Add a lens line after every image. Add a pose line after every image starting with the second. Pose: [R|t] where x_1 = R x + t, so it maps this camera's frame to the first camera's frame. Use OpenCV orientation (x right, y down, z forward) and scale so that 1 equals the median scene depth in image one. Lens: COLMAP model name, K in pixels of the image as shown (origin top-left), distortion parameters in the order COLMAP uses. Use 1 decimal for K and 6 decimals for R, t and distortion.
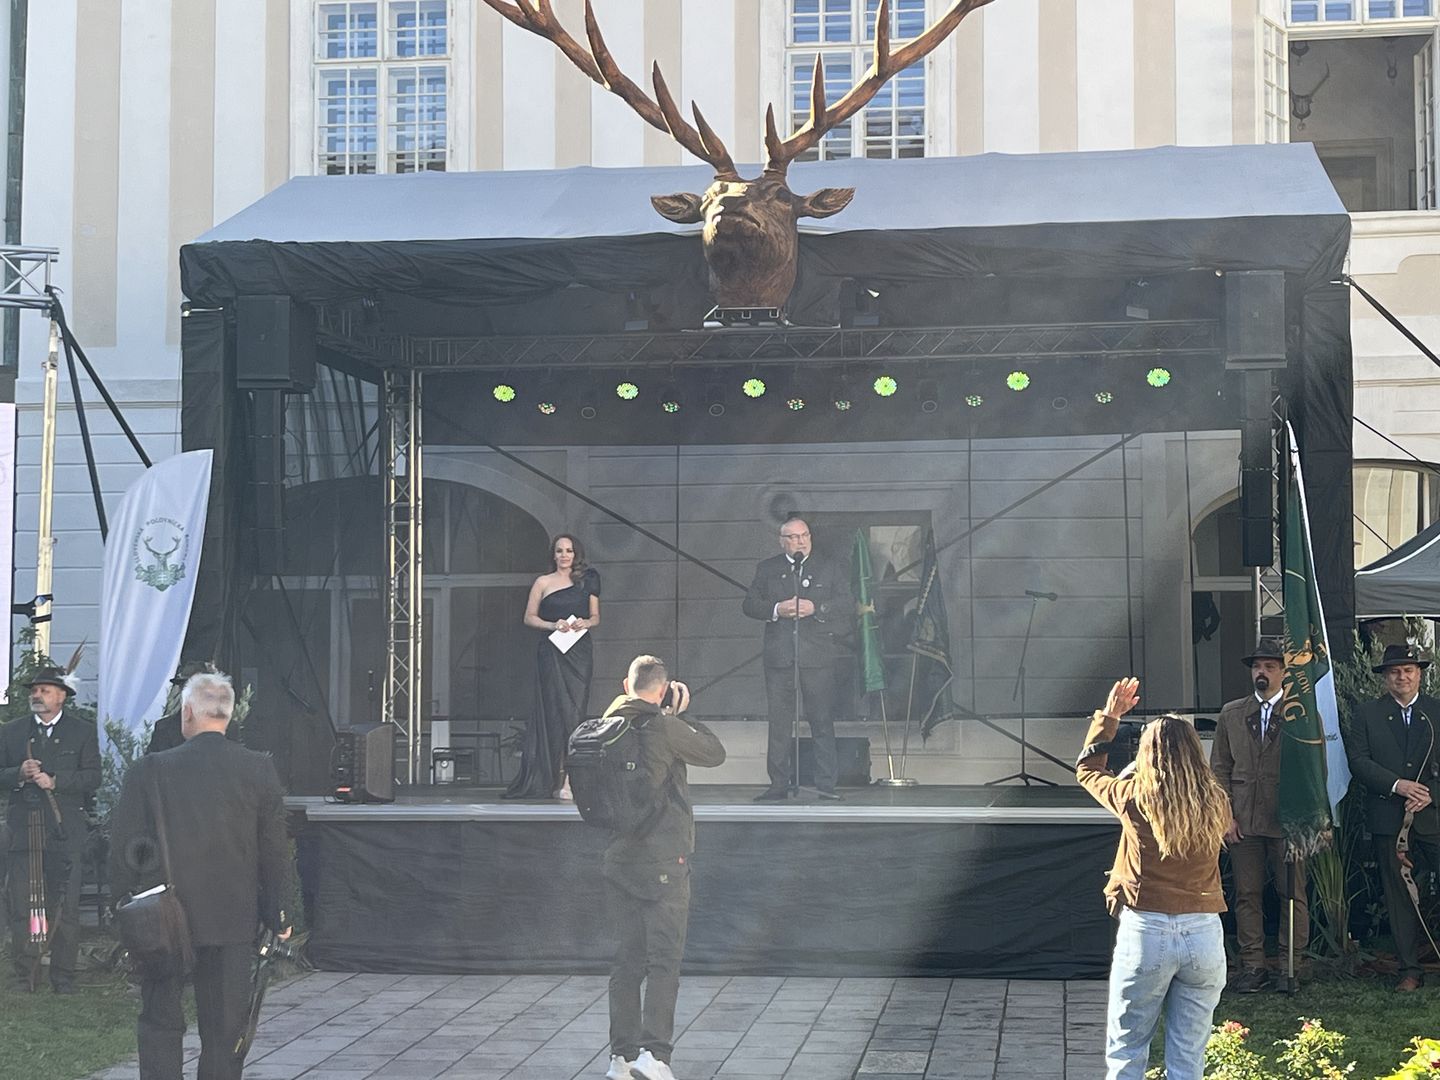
lens RADIAL K [[2453.4, 0, 680.2], [0, 2453.4, 455.7], [0, 0, 1]] dist [0.154168, 0.000407]
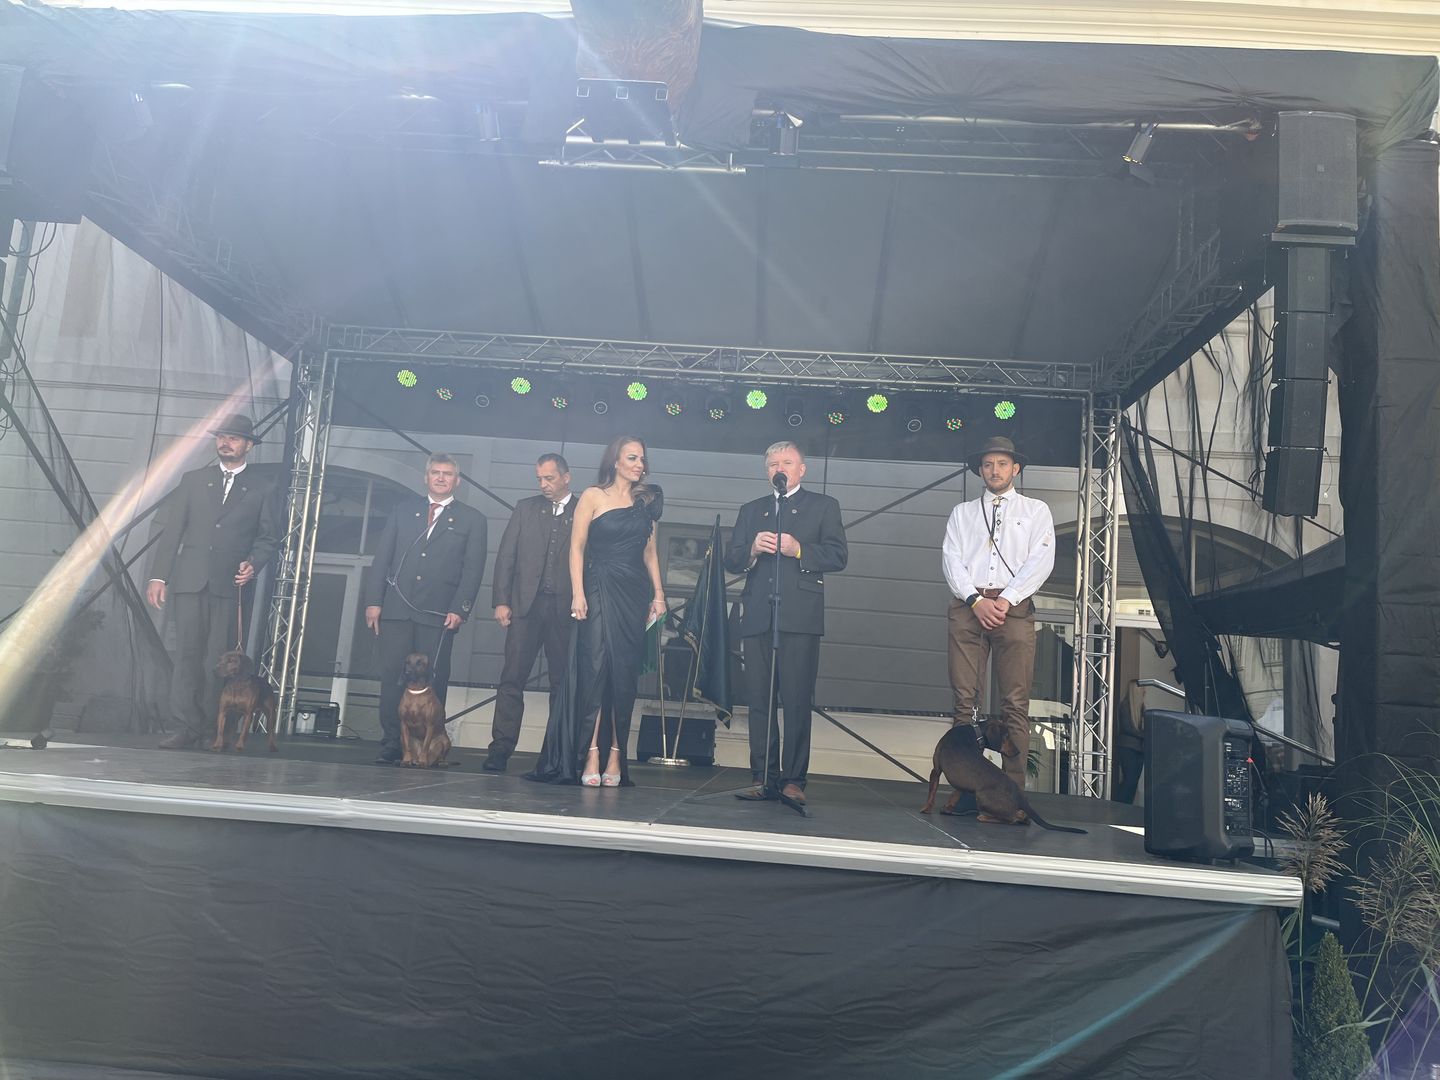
lens RADIAL K [[1084.5, 0, 717.4], [0, 1084.5, 537.9], [0, 0, 1]] dist [0.089789, -0.117344]
pose [[0.991801, 0.091904, 0.088799, 0.029258], [-0.086544, 0.994289, -0.062439, 0.065876], [-0.094030, 0.054242, 0.994091, 0.532671]]
